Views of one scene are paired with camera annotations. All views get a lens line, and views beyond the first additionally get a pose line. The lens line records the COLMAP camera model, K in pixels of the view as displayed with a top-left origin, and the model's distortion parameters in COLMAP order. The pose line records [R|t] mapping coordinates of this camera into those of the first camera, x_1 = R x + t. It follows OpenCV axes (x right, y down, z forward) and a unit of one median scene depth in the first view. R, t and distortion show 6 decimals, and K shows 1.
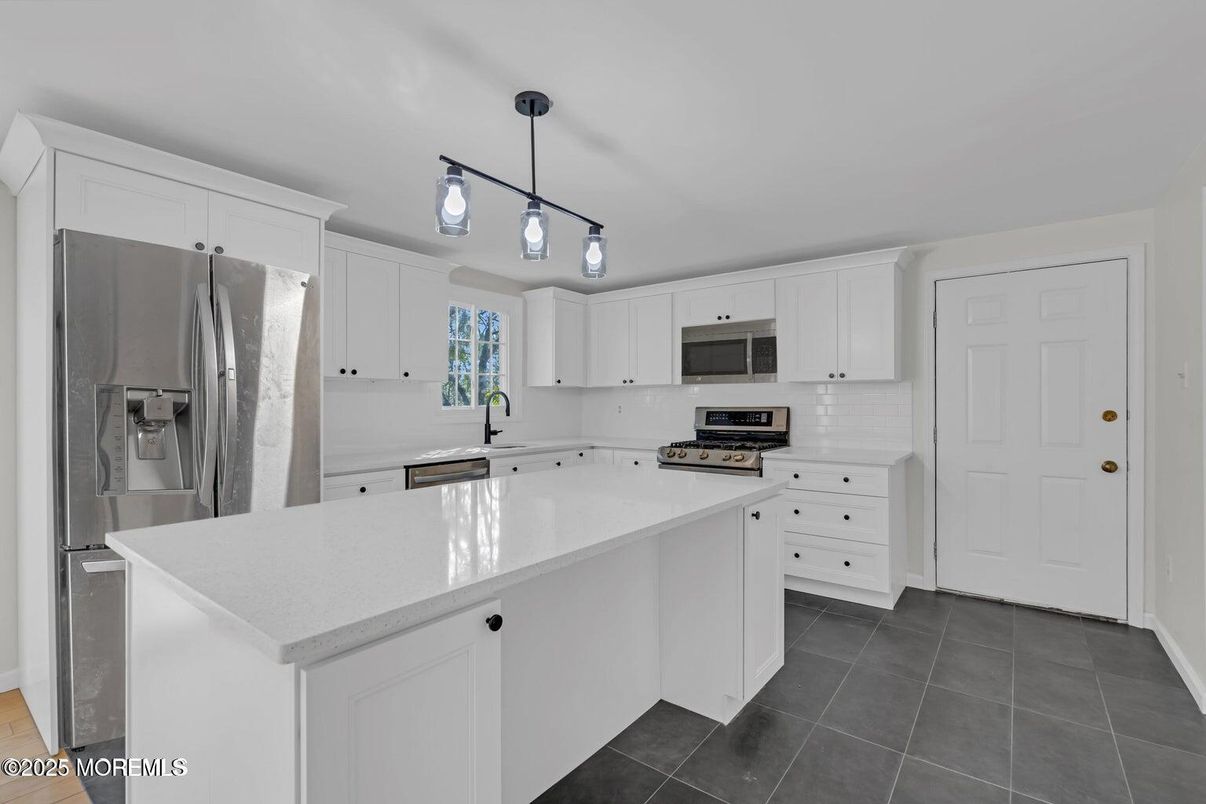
lens RADIAL K [[549.9, 0, 600.6], [0, 549.9, 402.5], [0, 0, 1]] dist [-0.004568, 0.000381]
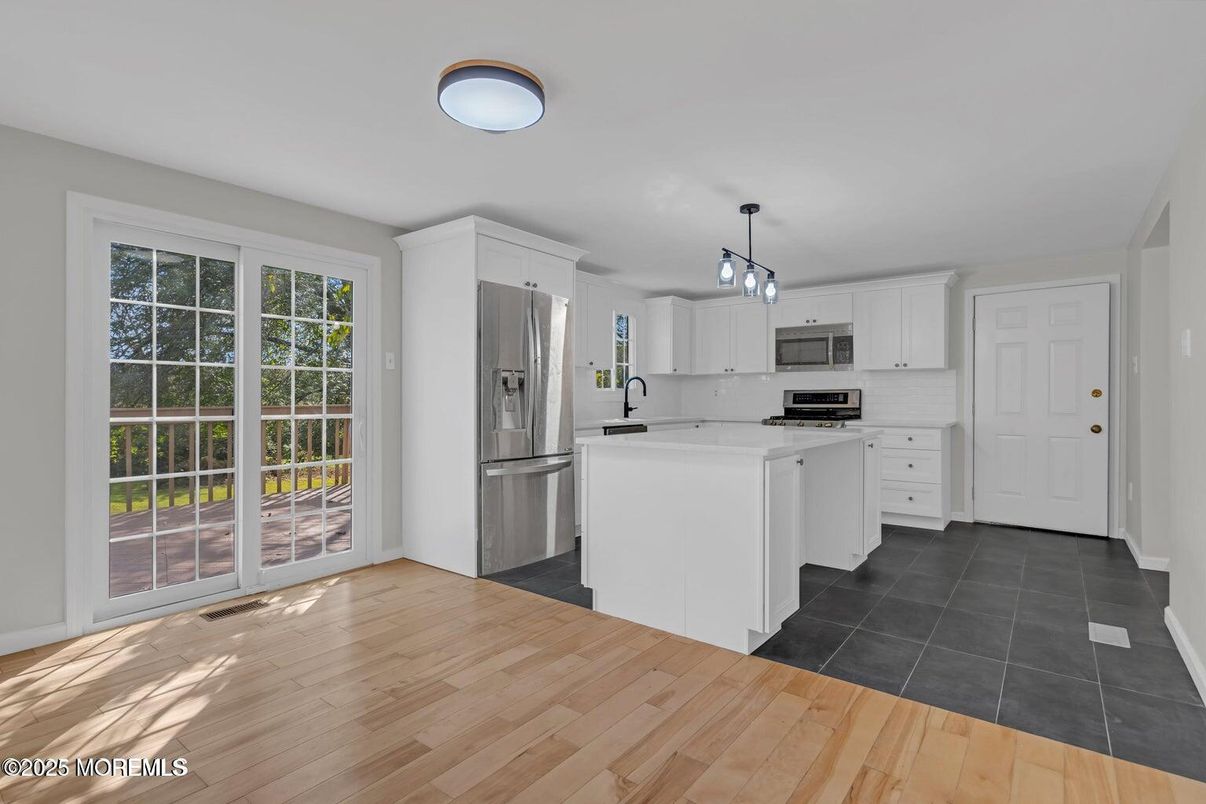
lens RADIAL K [[594.5, 0, 595.6], [0, 594.5, 401.1], [0, 0, 1]] dist [-0.000268, 0.000817]
pose [[0.999975, 0.002632, -0.006592, -0.322458], [-0.002599, 0.999984, 0.005071, 0.035058], [0.006605, -0.005054, 0.999965, -0.488075]]
